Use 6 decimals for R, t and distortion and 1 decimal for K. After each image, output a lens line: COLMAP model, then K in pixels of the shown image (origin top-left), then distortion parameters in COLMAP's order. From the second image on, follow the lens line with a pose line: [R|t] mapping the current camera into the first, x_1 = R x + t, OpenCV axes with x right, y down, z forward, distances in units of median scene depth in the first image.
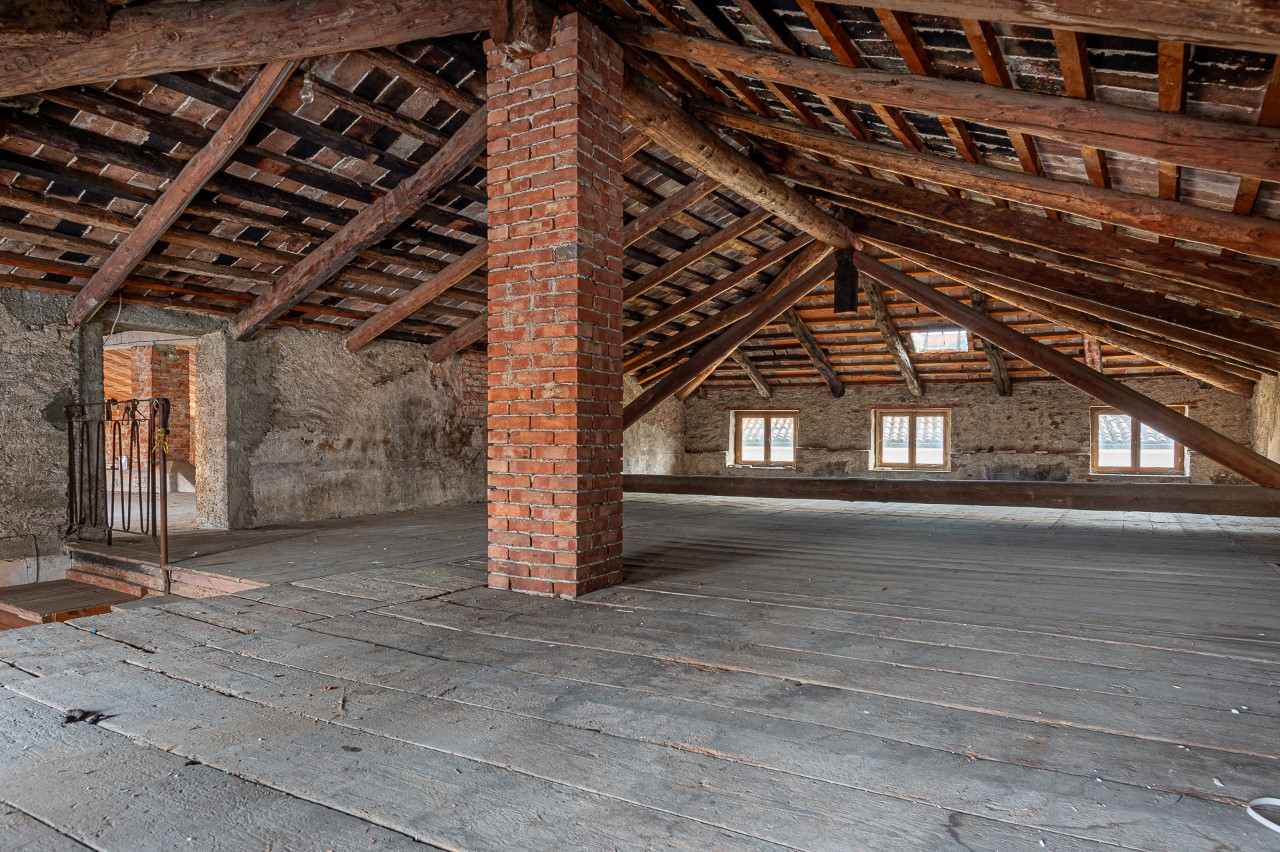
lens RADIAL K [[762.2, 0, 604.3], [0, 762.2, 442.9], [0, 0, 1]] dist [0.013353, -0.007359]
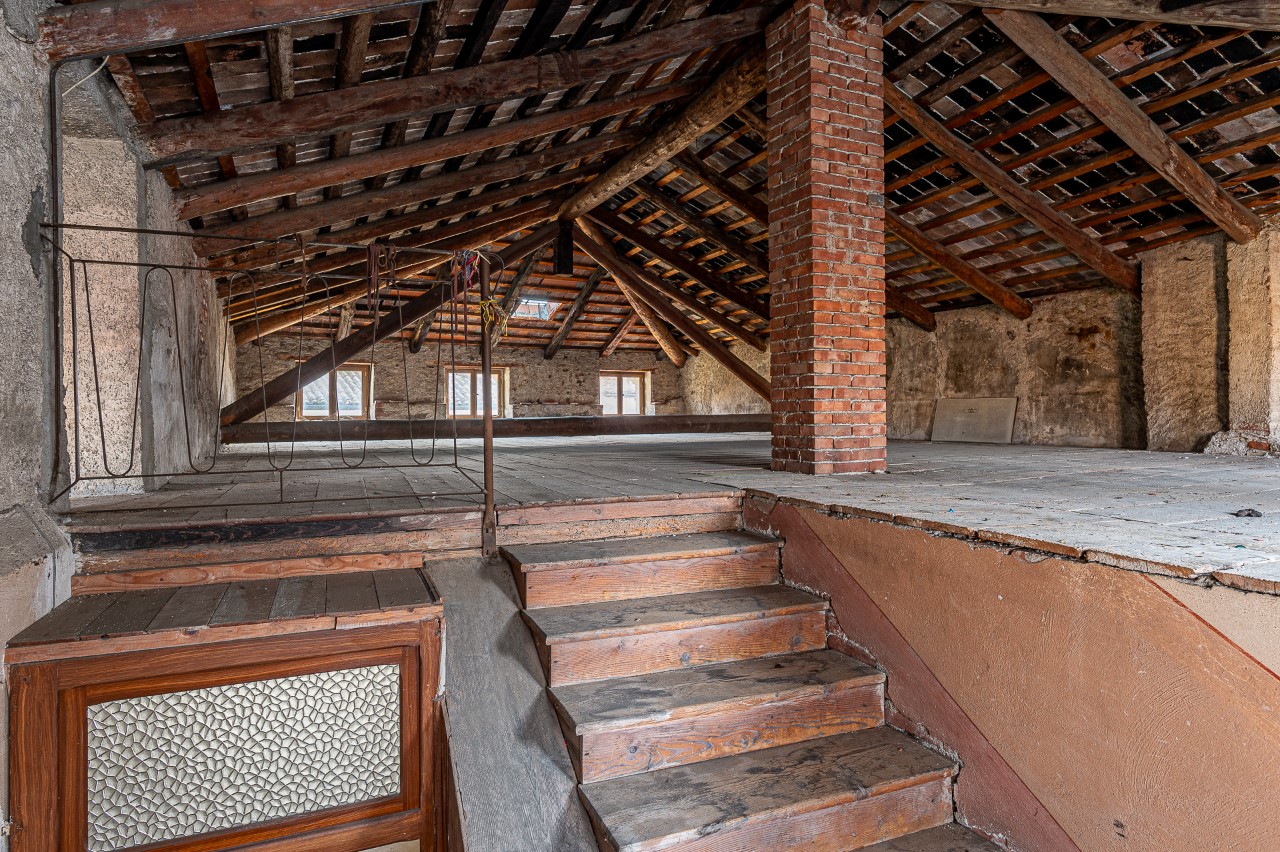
lens RADIAL K [[762.2, 0, 610.9], [0, 762.2, 410.5], [0, 0, 1]] dist [0.013353, -0.007359]
pose [[0.538647, 0.002576, 0.842528, -1.290808], [0.013036, 0.999850, -0.011391, 0.104116], [-0.842431, 0.017119, 0.538533, 0.660512]]
